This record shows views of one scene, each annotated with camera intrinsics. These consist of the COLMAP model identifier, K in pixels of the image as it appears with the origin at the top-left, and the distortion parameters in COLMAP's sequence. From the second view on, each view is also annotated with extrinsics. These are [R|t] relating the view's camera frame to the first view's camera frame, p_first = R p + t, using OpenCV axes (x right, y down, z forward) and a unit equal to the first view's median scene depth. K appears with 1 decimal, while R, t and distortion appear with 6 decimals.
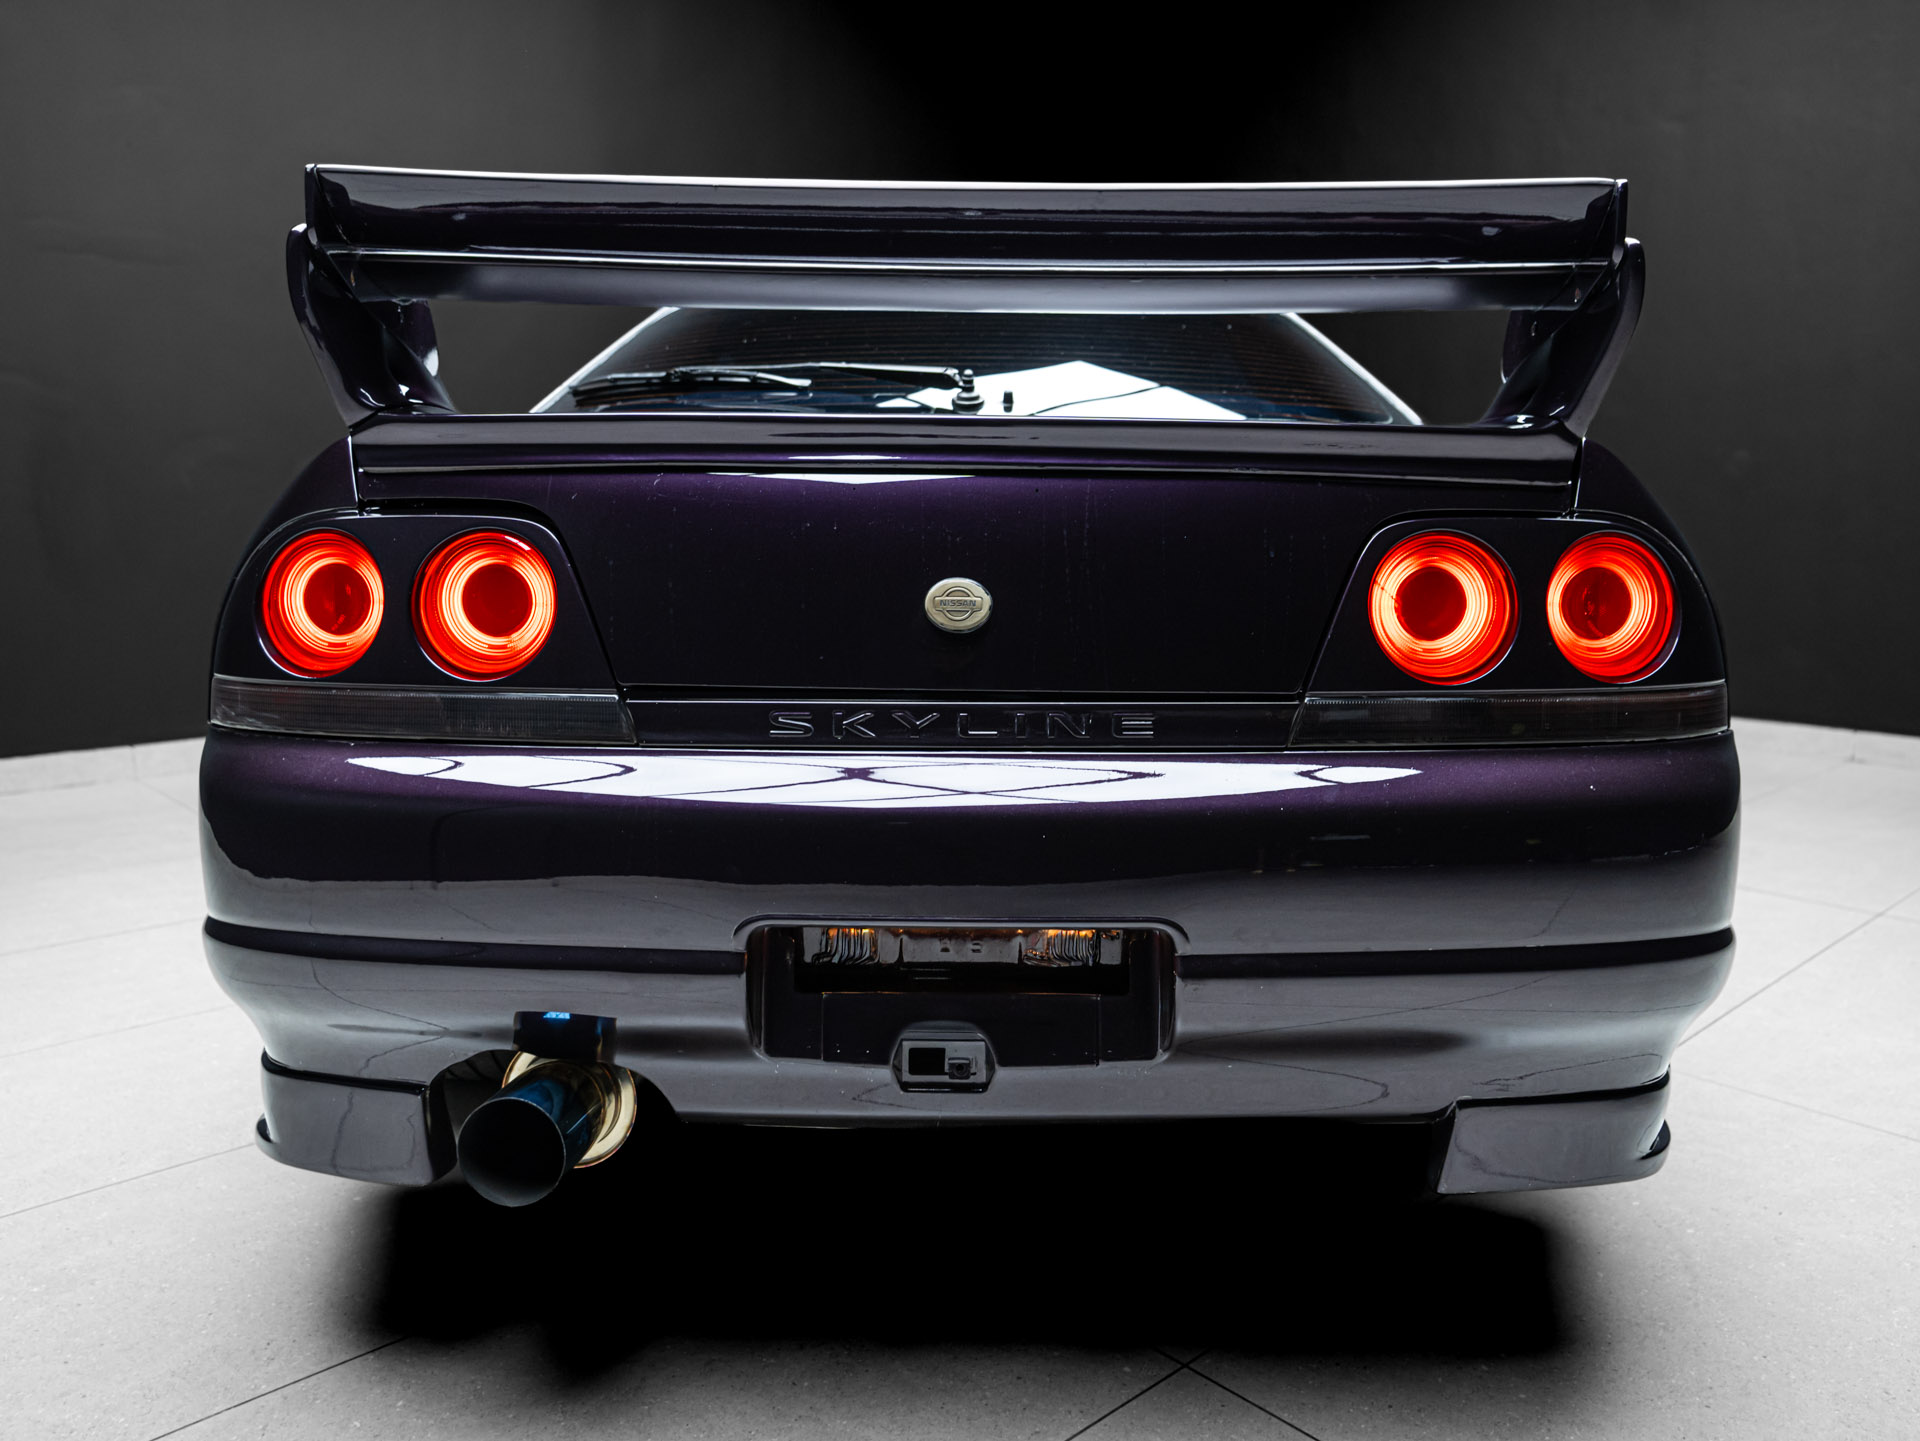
lens RADIAL K [[1371.7, 0, 958.1], [0, 1371.7, 706.9], [0, 0, 1]] dist [-0.013562, 0.038946]
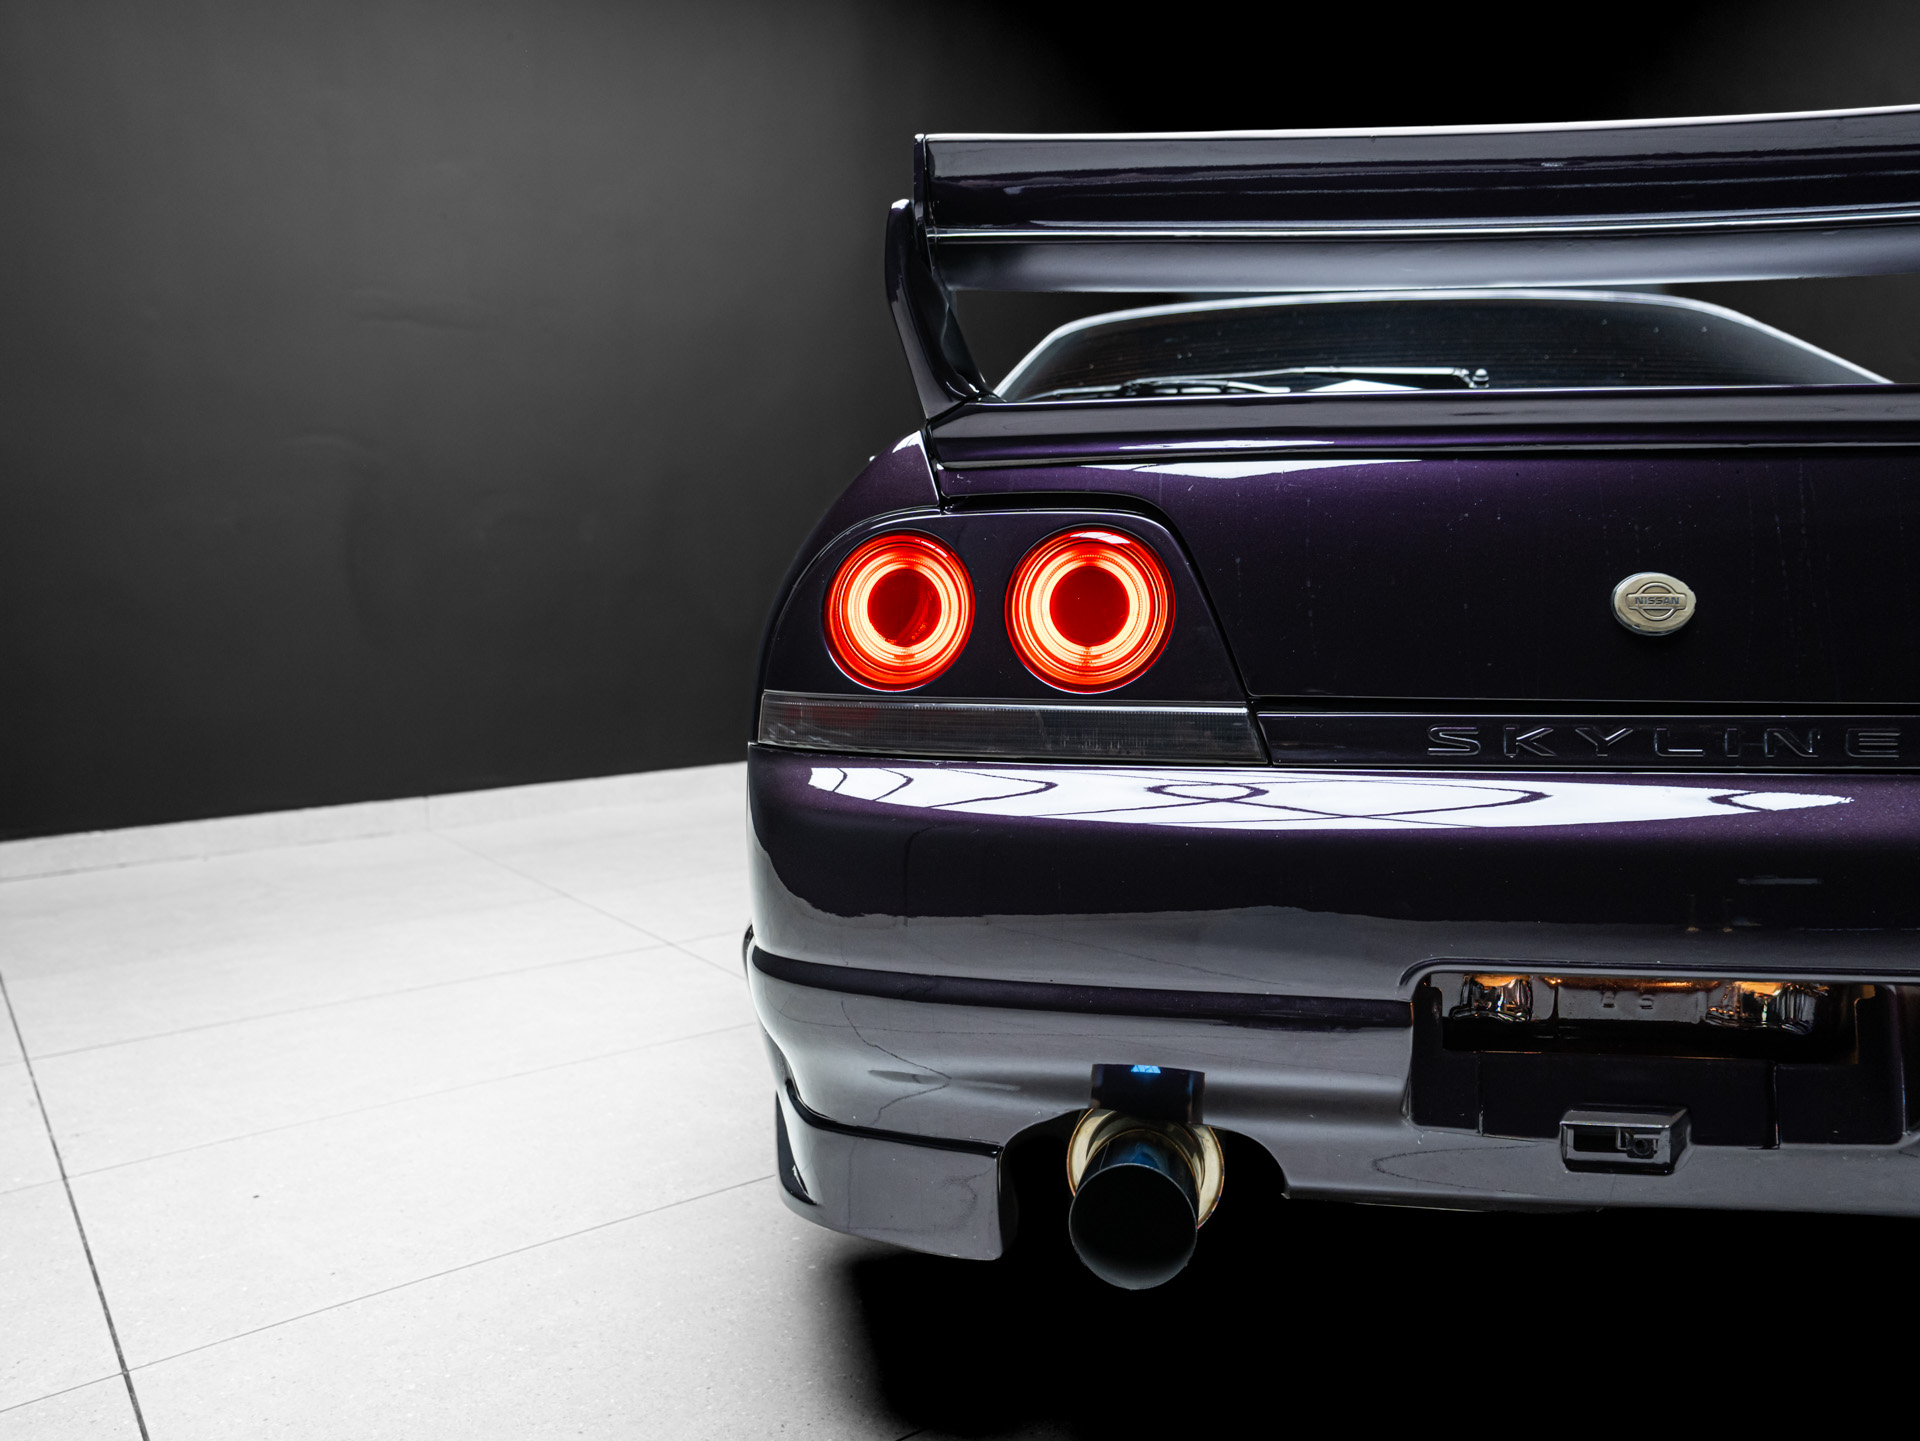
lens RADIAL K [[1371.7, 0, 973.9], [0, 1371.7, 713.4], [0, 0, 1]] dist [-0.013562, 0.038946]
pose [[0.995244, -0.000119, -0.097409, -0.321624], [-0.004283, 0.998979, -0.044976, 0.033816], [0.097315, 0.045179, 0.994228, 0.094052]]
